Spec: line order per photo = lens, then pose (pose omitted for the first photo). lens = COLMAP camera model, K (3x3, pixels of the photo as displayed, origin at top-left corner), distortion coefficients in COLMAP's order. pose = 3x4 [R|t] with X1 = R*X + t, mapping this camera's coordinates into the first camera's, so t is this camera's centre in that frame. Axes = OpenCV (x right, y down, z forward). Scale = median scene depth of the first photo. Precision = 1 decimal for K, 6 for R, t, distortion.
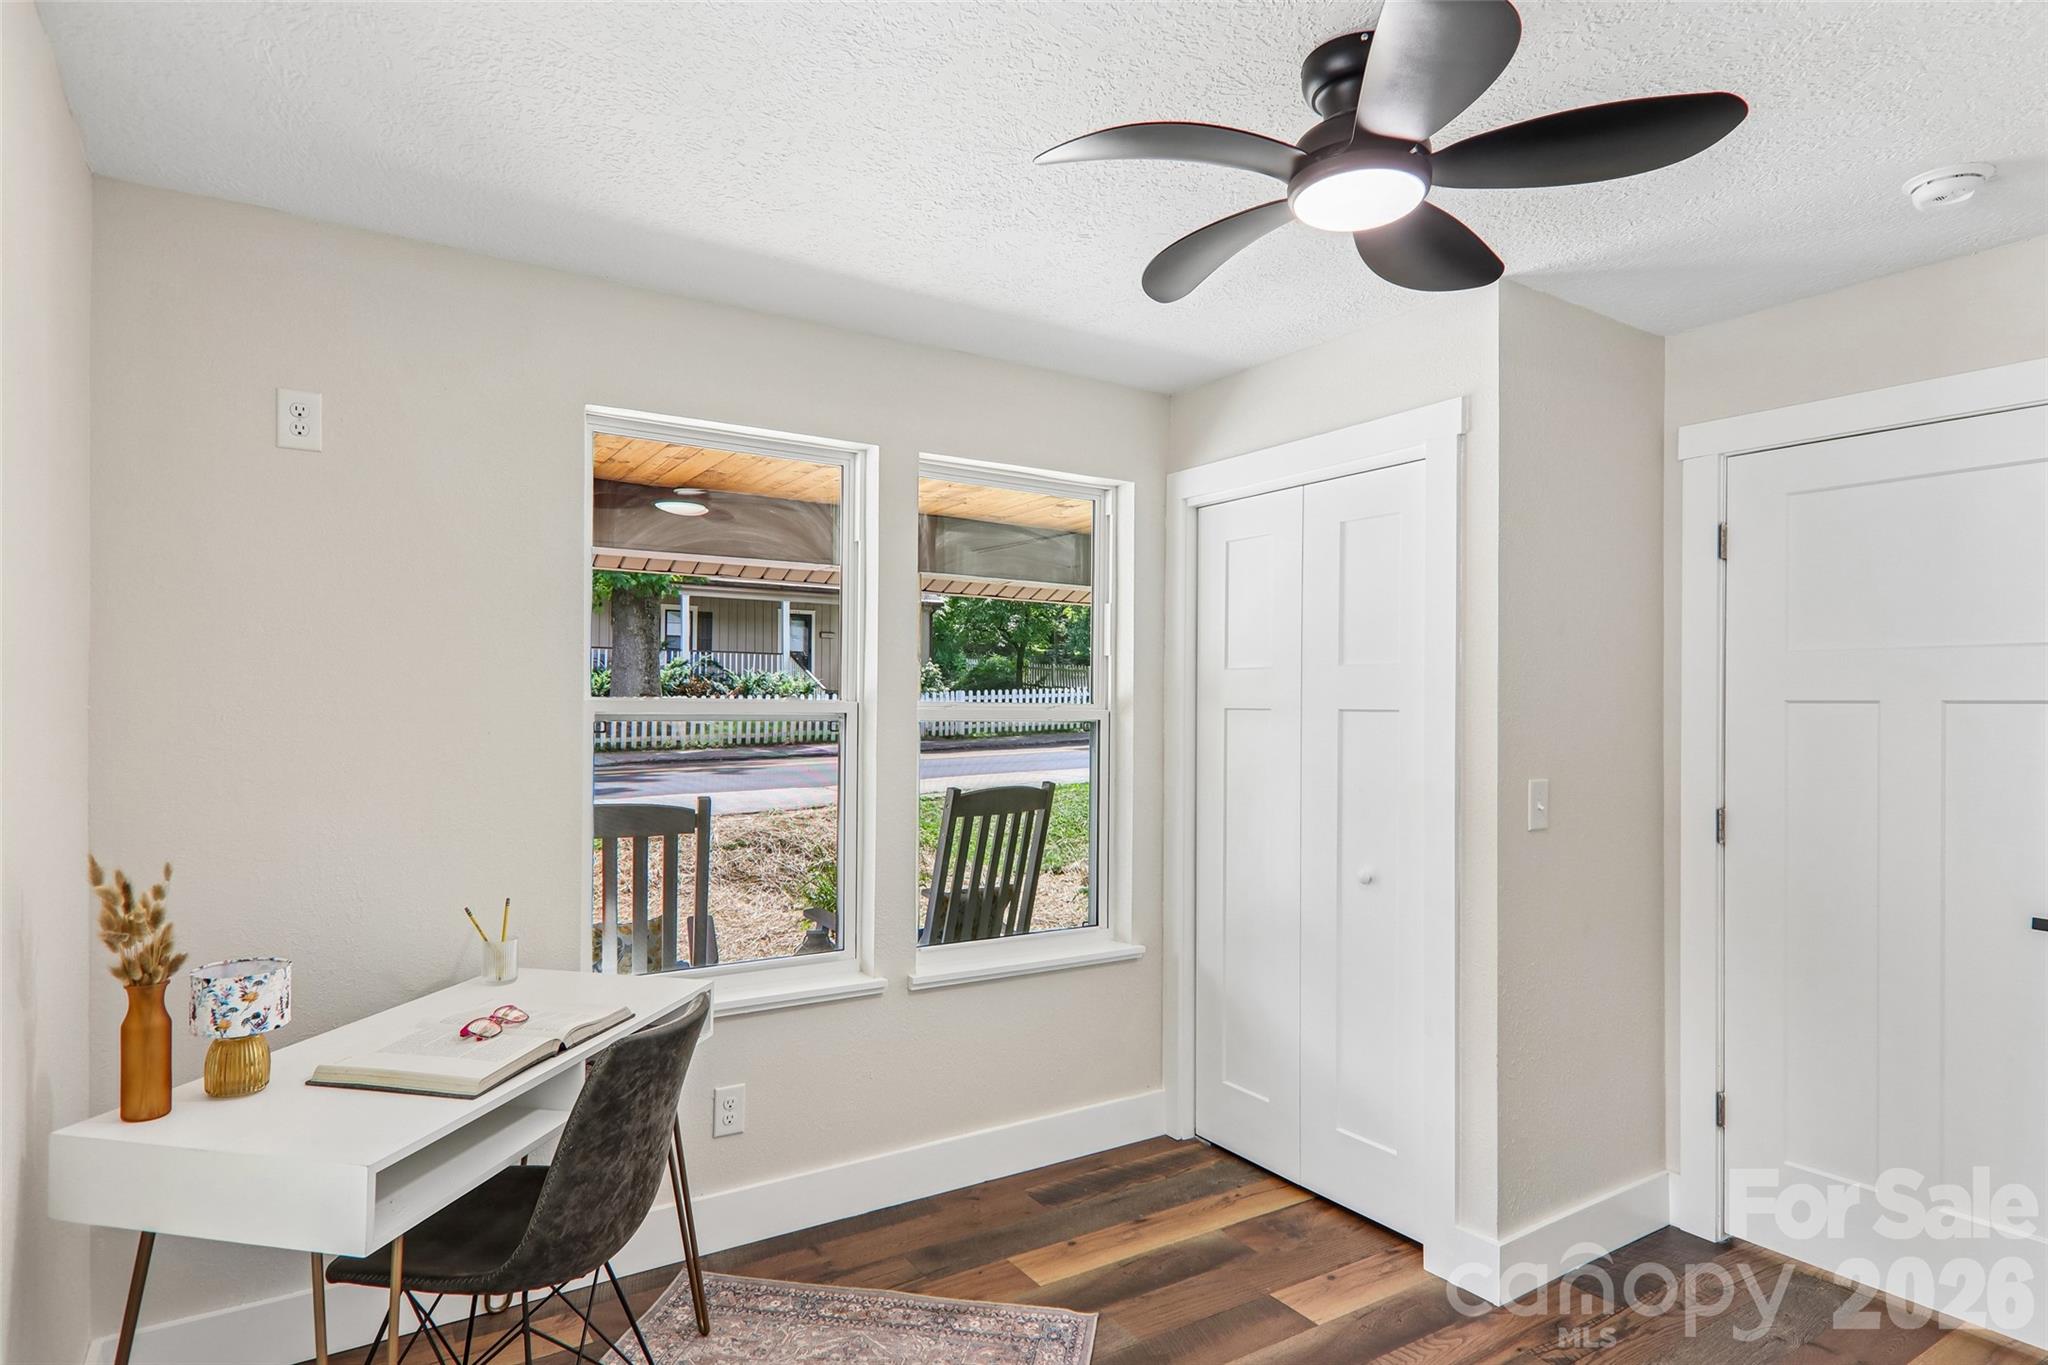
lens RADIAL K [[1145.3, 0, 1011.3], [0, 1145.3, 717.1], [0, 0, 1]] dist [0.031008, -0.018679]
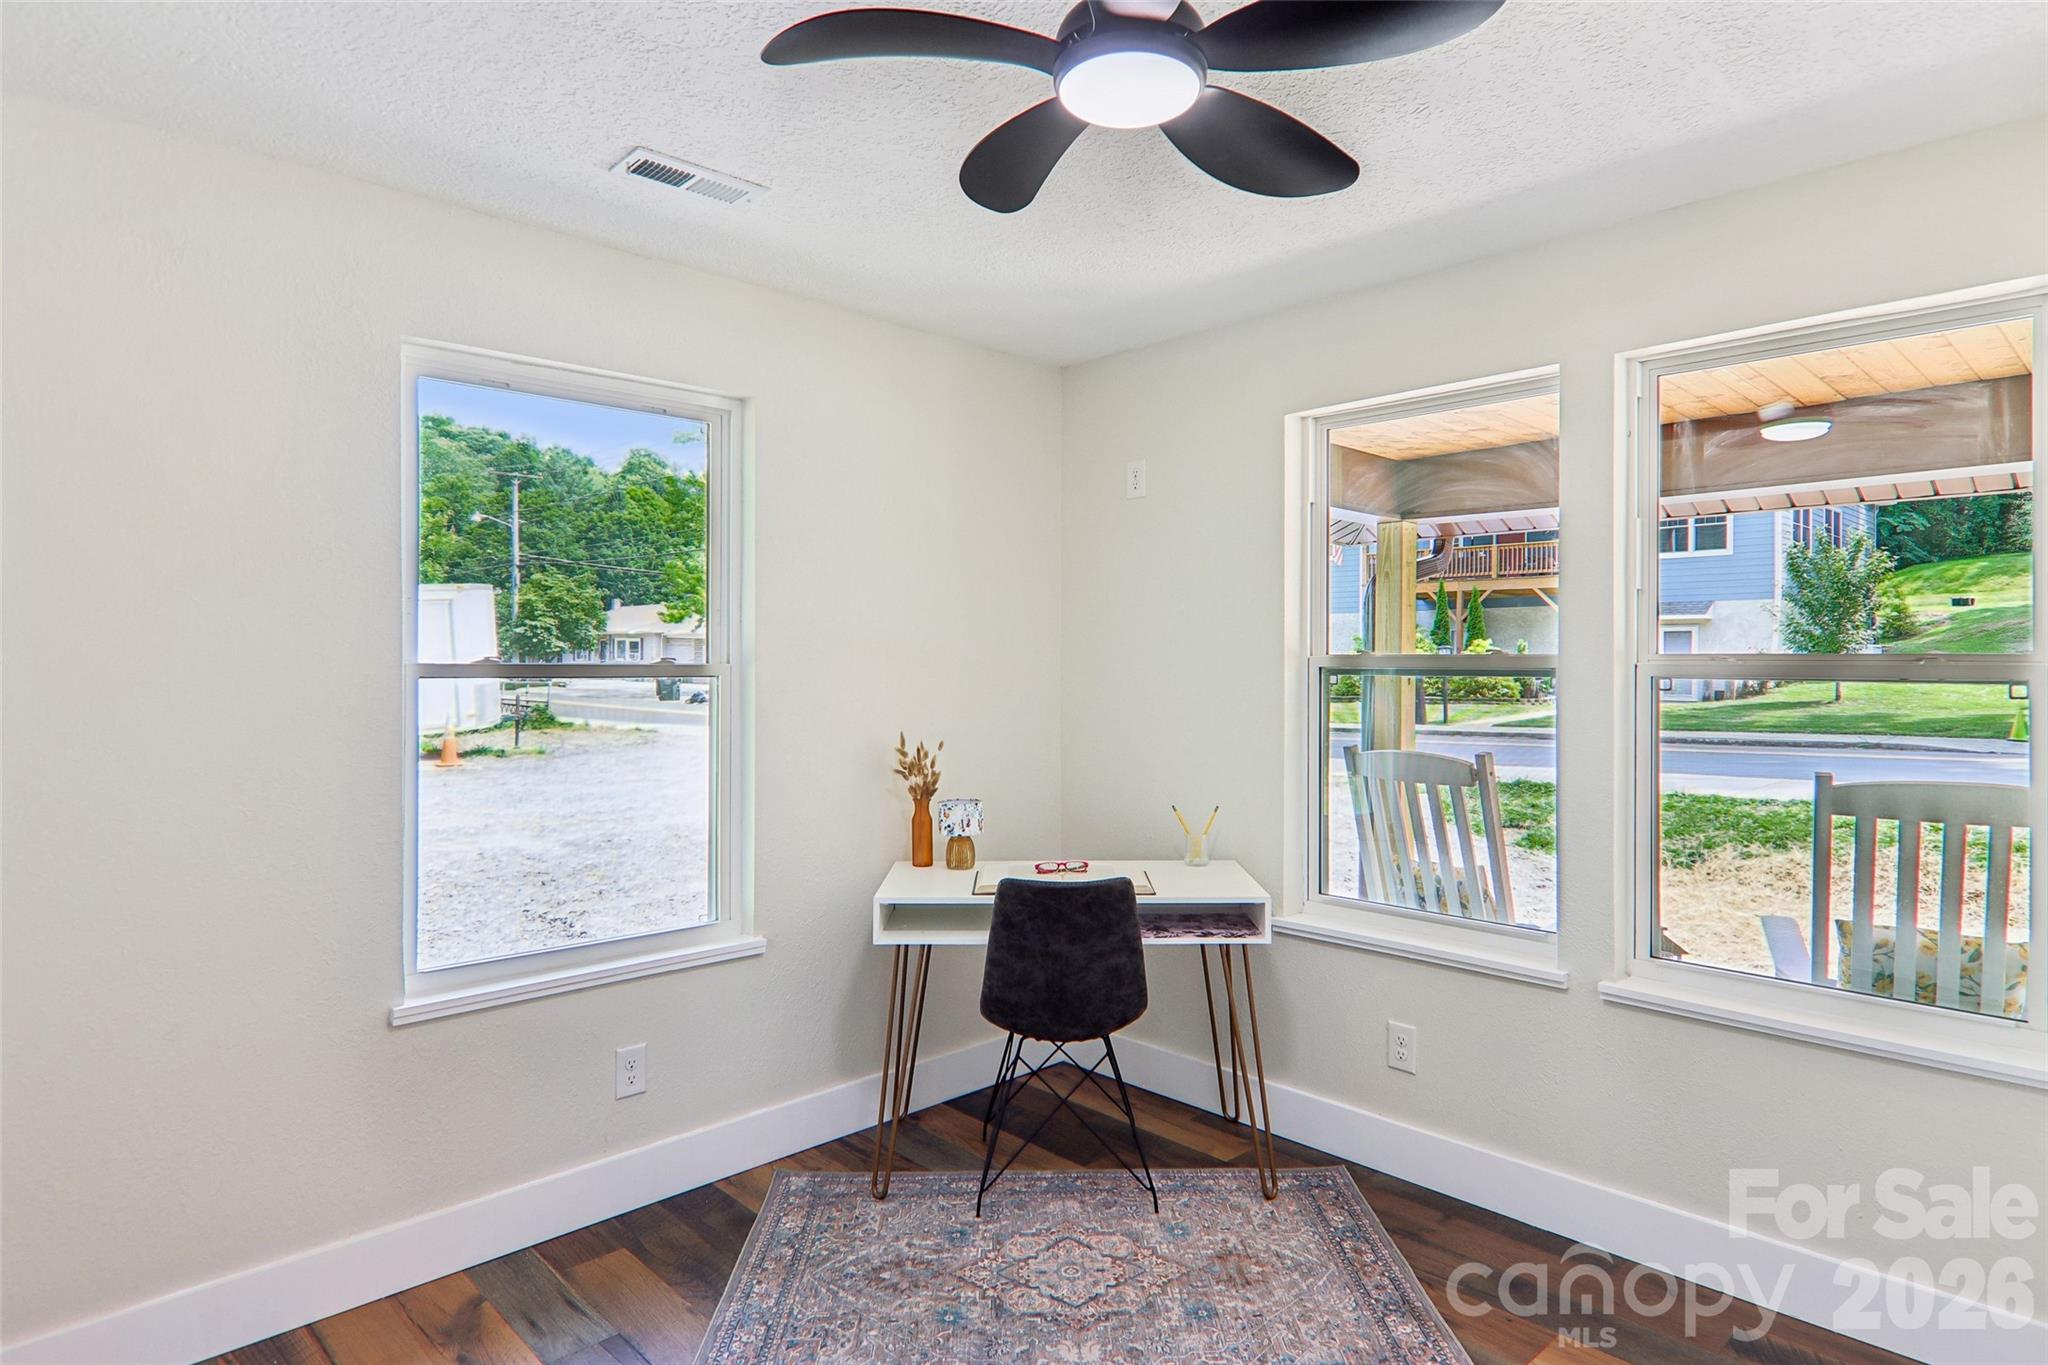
lens RADIAL K [[1145.3, 0, 1018.0], [0, 1145.3, 679.5], [0, 0, 1]] dist [0.031008, -0.018679]
pose [[0.184644, 0.006185, -0.982786, 0.840708], [-0.012026, 0.999920, 0.004033, 0.007938], [0.982732, 0.011074, 0.184704, 0.537207]]
